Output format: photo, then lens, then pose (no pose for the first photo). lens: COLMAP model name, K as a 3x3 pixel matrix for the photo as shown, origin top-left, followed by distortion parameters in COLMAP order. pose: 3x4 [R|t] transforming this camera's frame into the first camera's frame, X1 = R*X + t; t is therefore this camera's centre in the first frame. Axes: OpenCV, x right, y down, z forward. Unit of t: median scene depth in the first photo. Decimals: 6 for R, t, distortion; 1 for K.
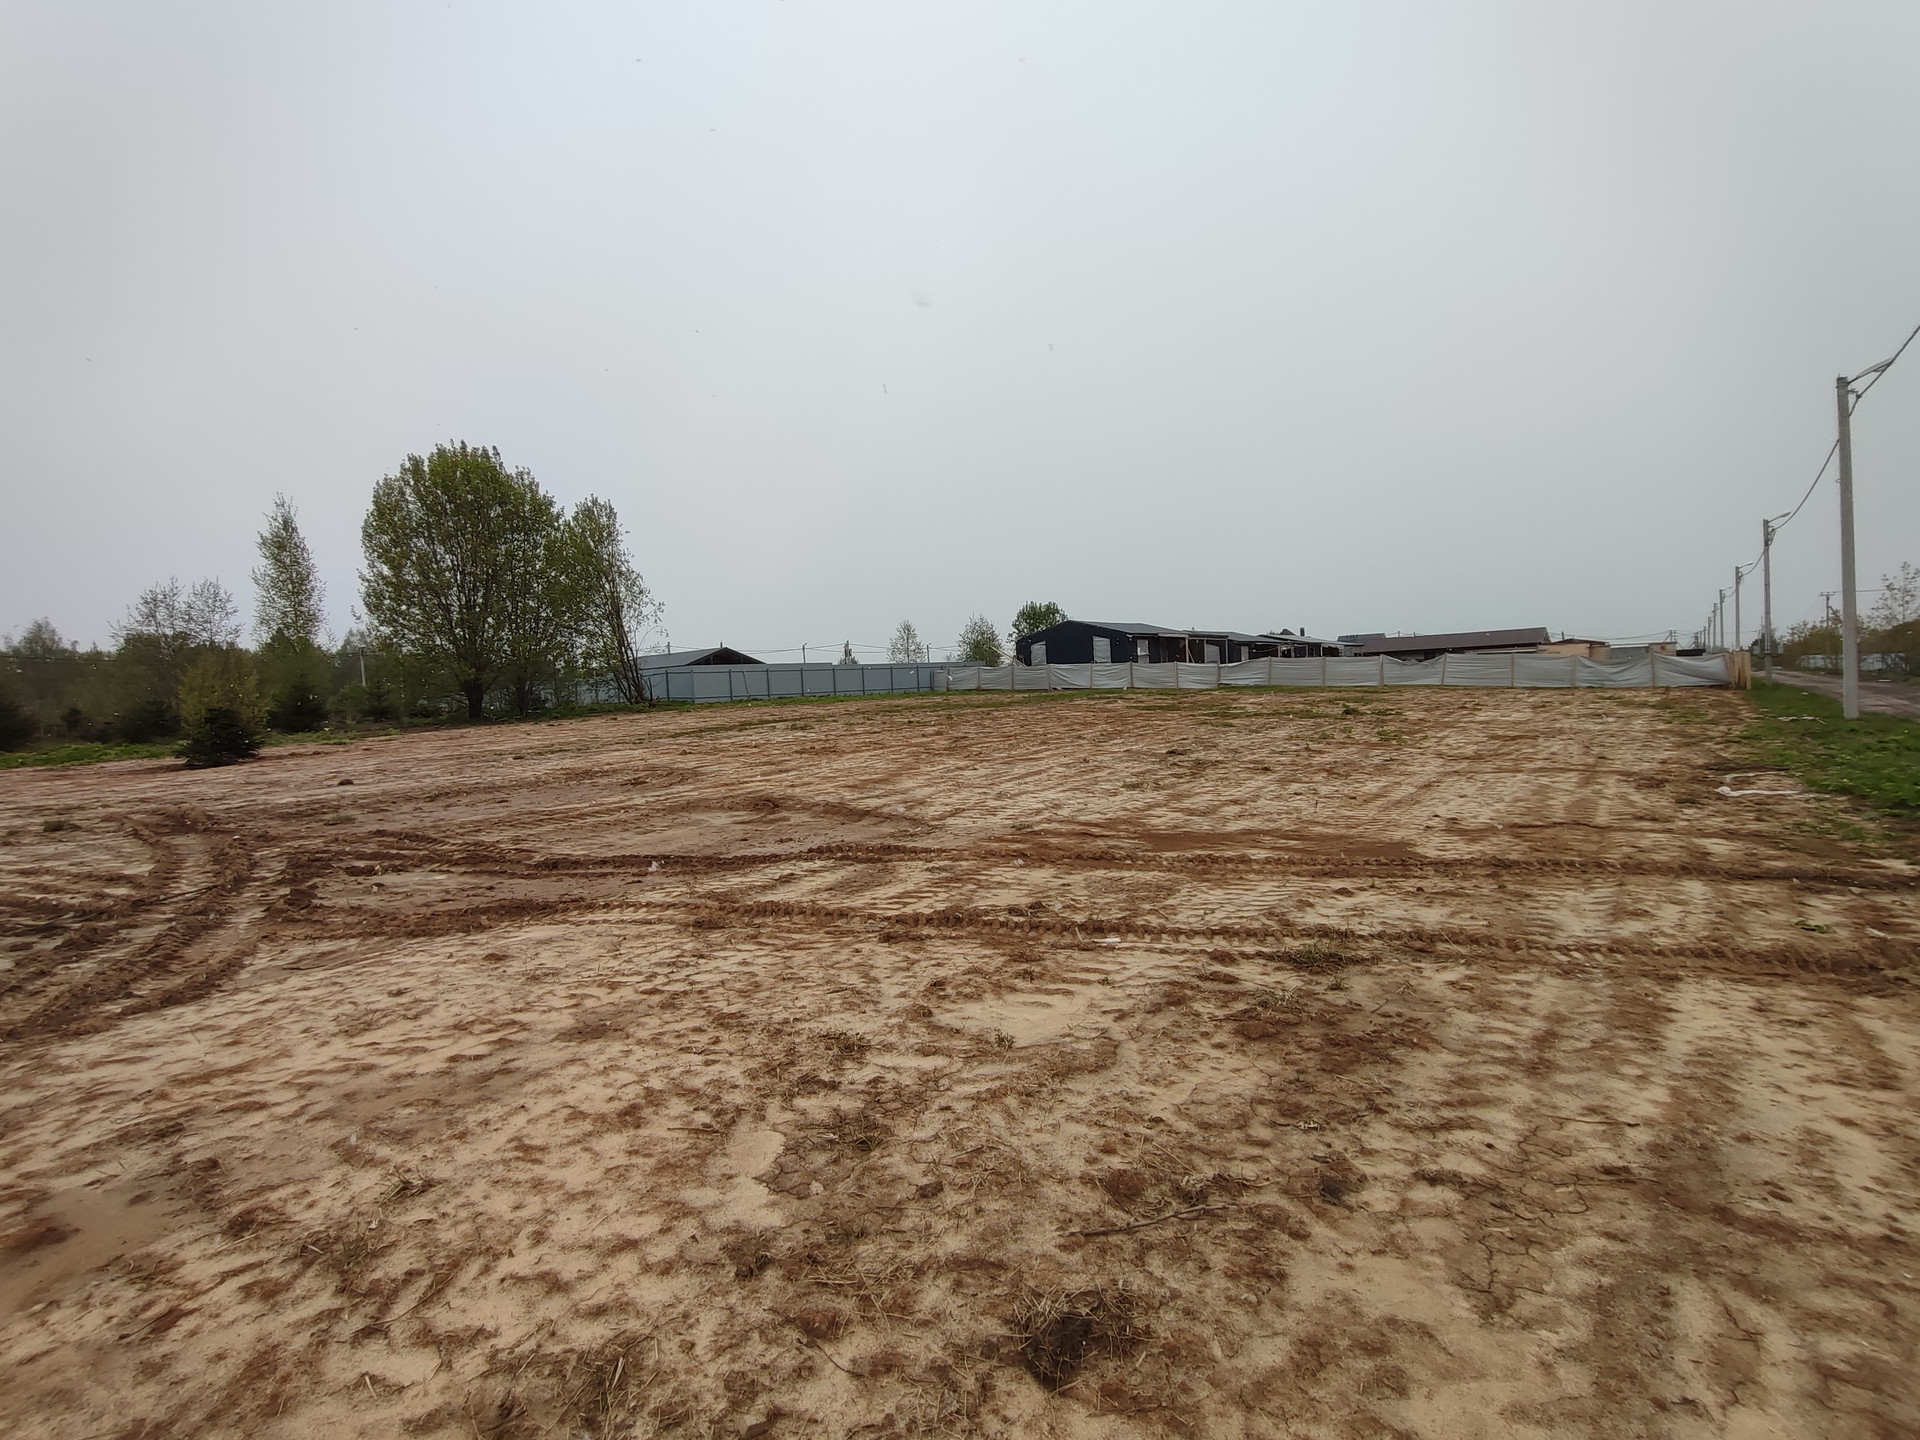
lens RADIAL K [[871.3, 0, 940.9], [0, 871.3, 712.3], [0, 0, 1]] dist [-0.001076, 0.002498]
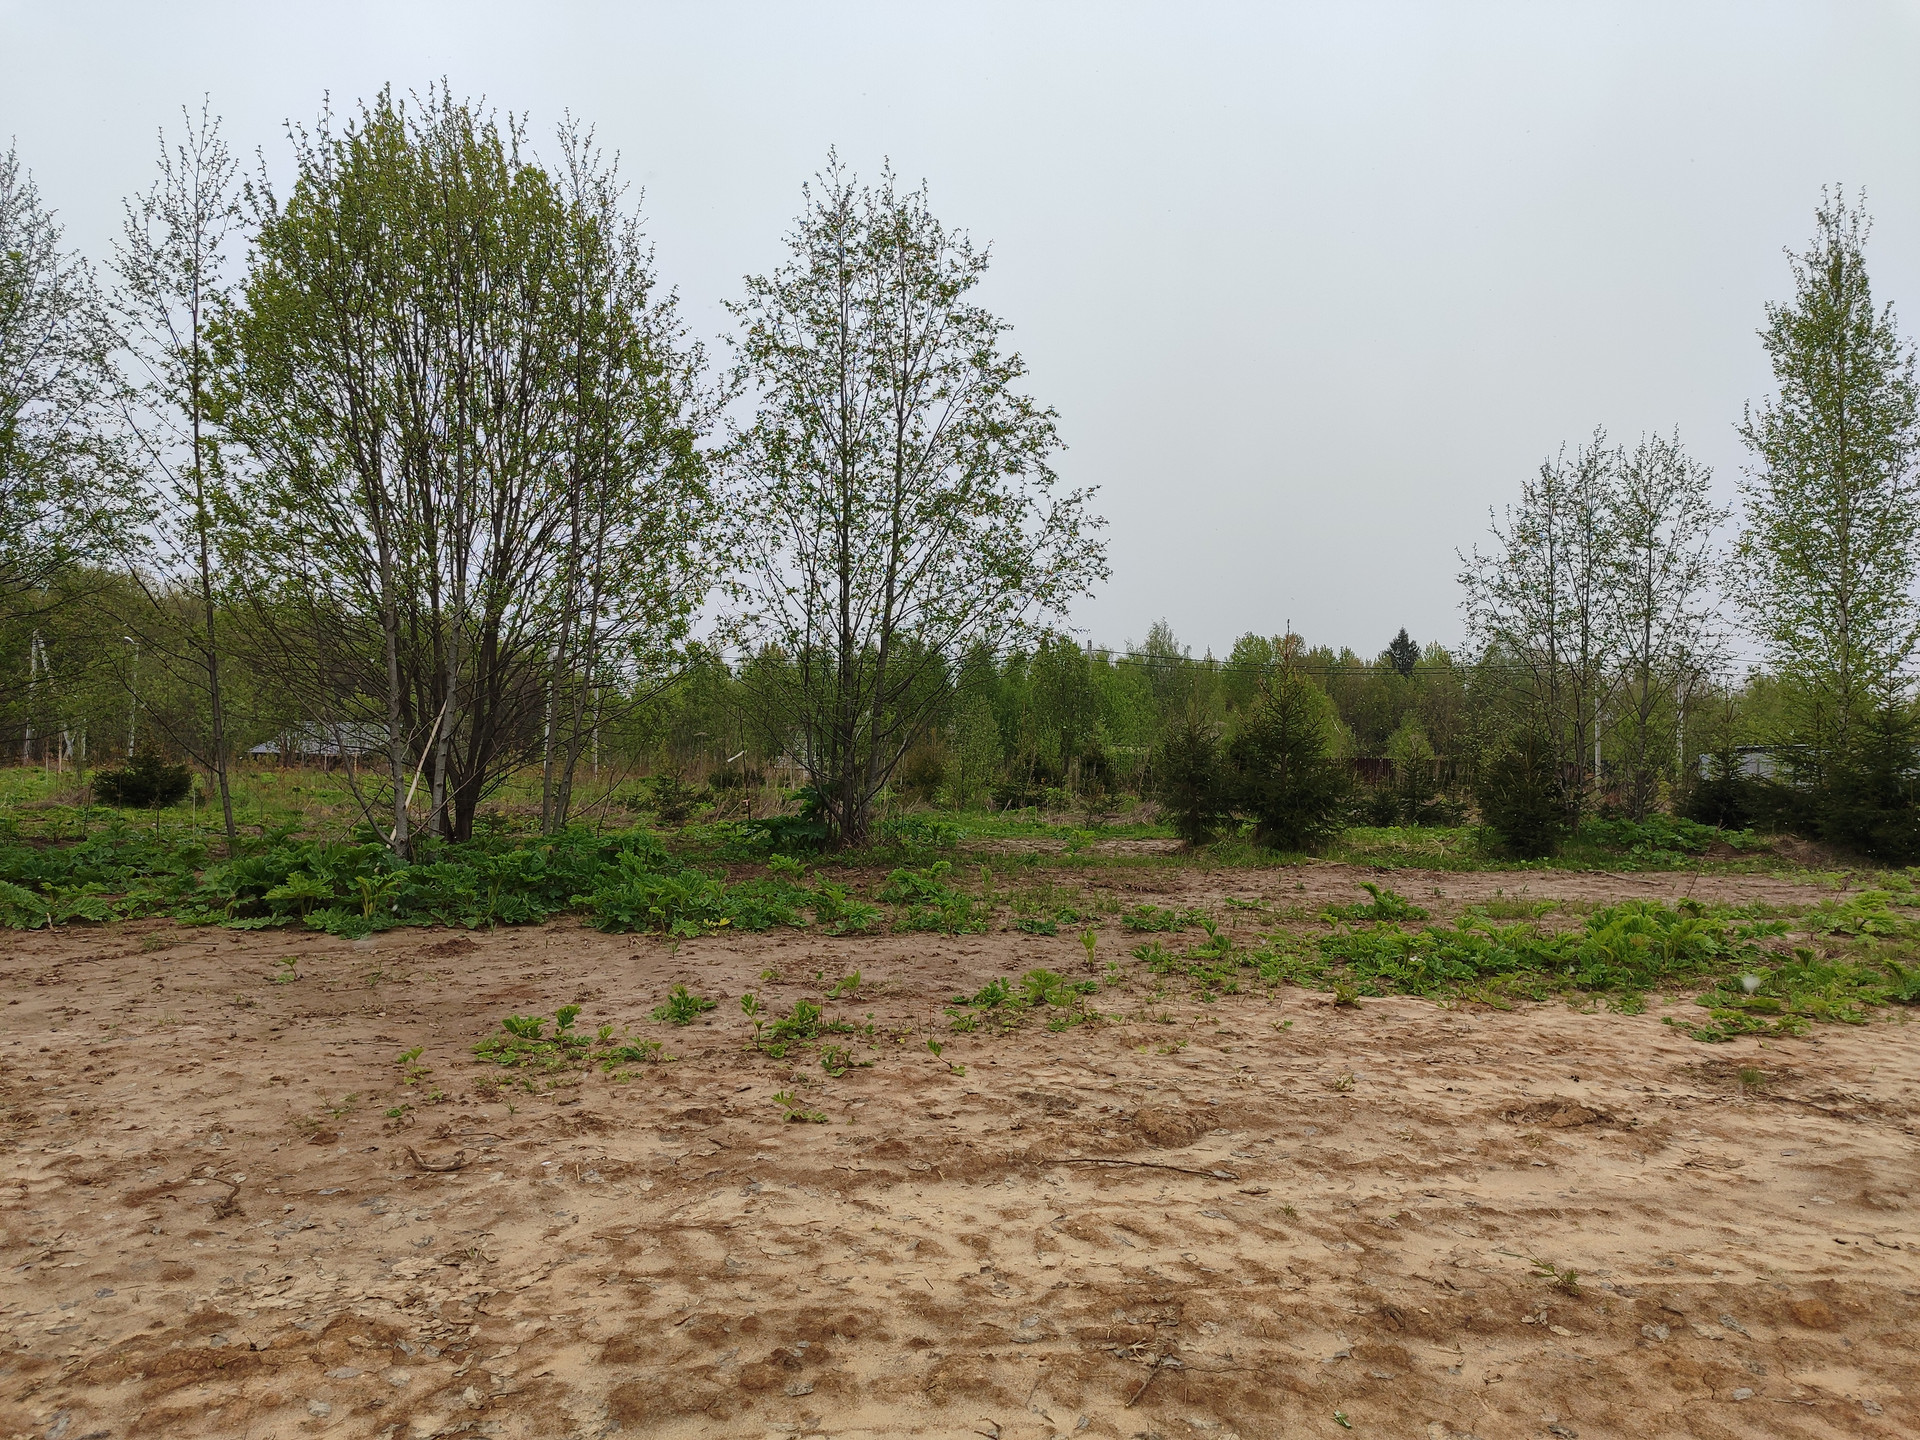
lens RADIAL K [[1451.9, 0, 969.9], [0, 1451.9, 708.7], [0, 0, 1]] dist [0.068192, 0.001859]
pose [[0.608869, 0.035594, -0.792472, -0.808884], [-0.070681, 0.997454, -0.009505, -0.004238], [0.790116, 0.061800, 0.609834, 0.589850]]
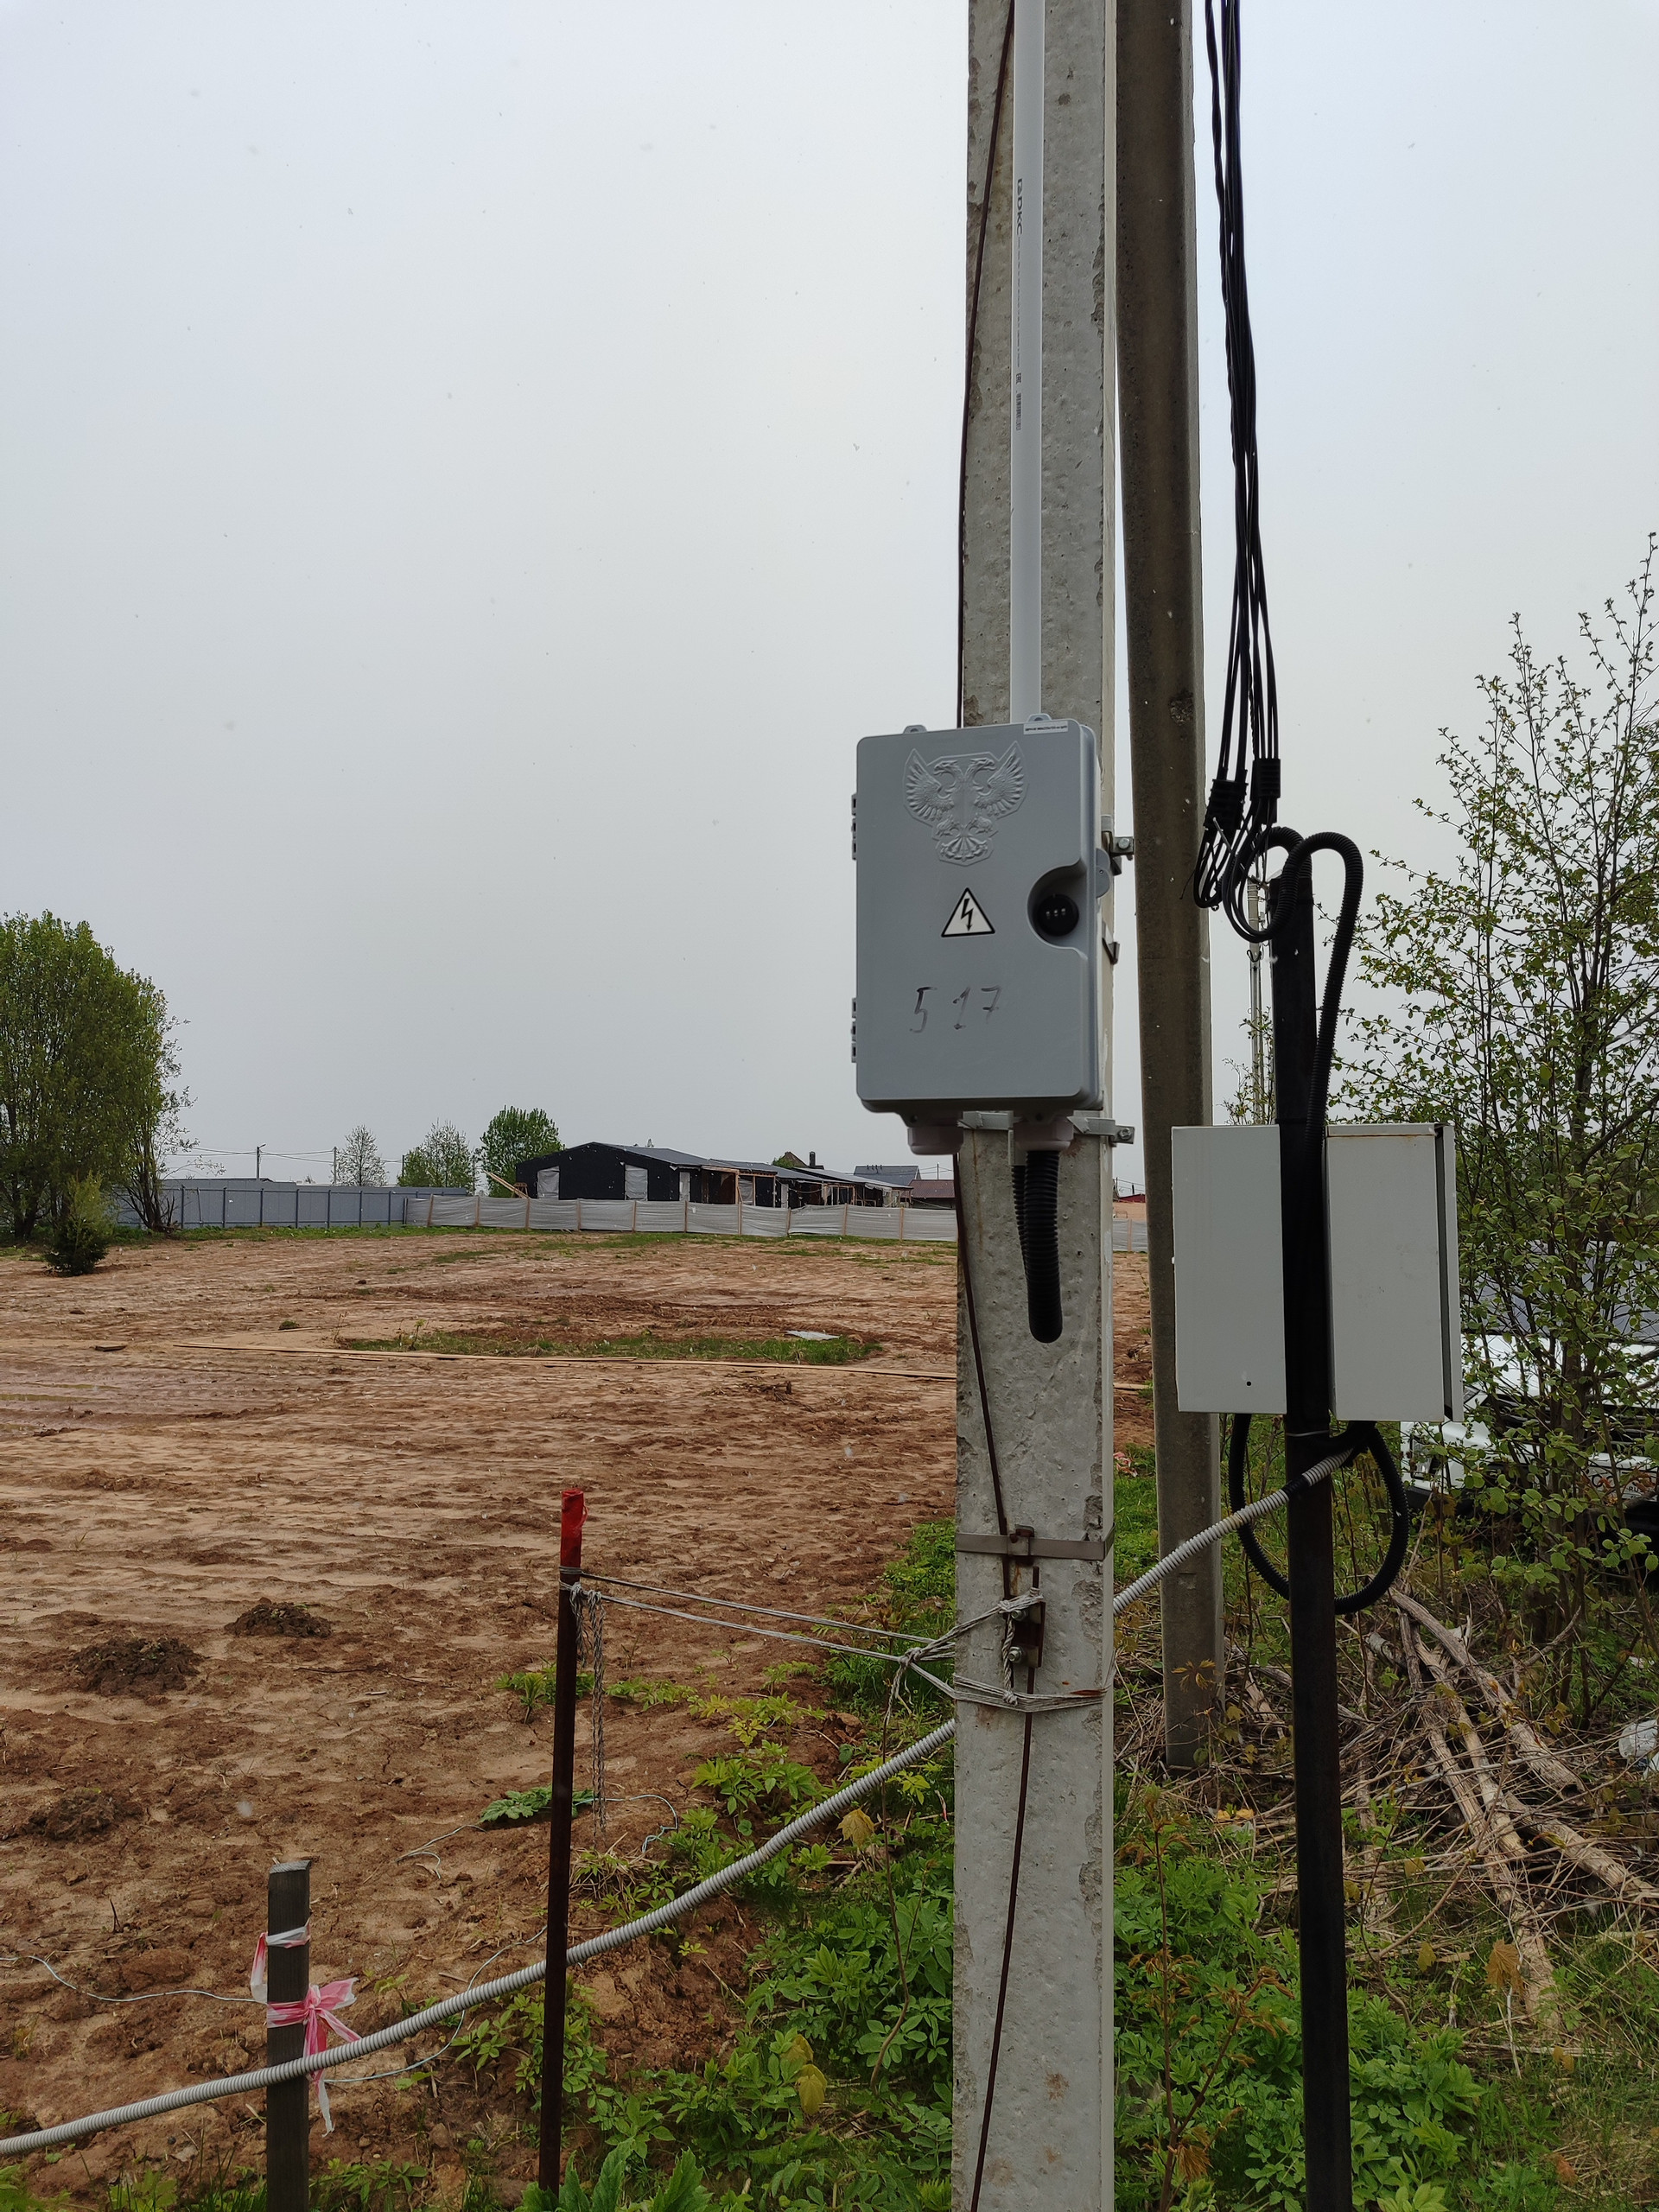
lens RADIAL K [[1672.7, 0, 833.9], [0, 1672.7, 1104.2], [0, 0, 1]] dist [0.068192, 0.001859]
pose [[0.899744, 0.070359, 0.430710, -0.921744], [-0.025483, 0.993705, -0.109095, 0.055725], [-0.435674, 0.087182, 0.895872, -1.322331]]
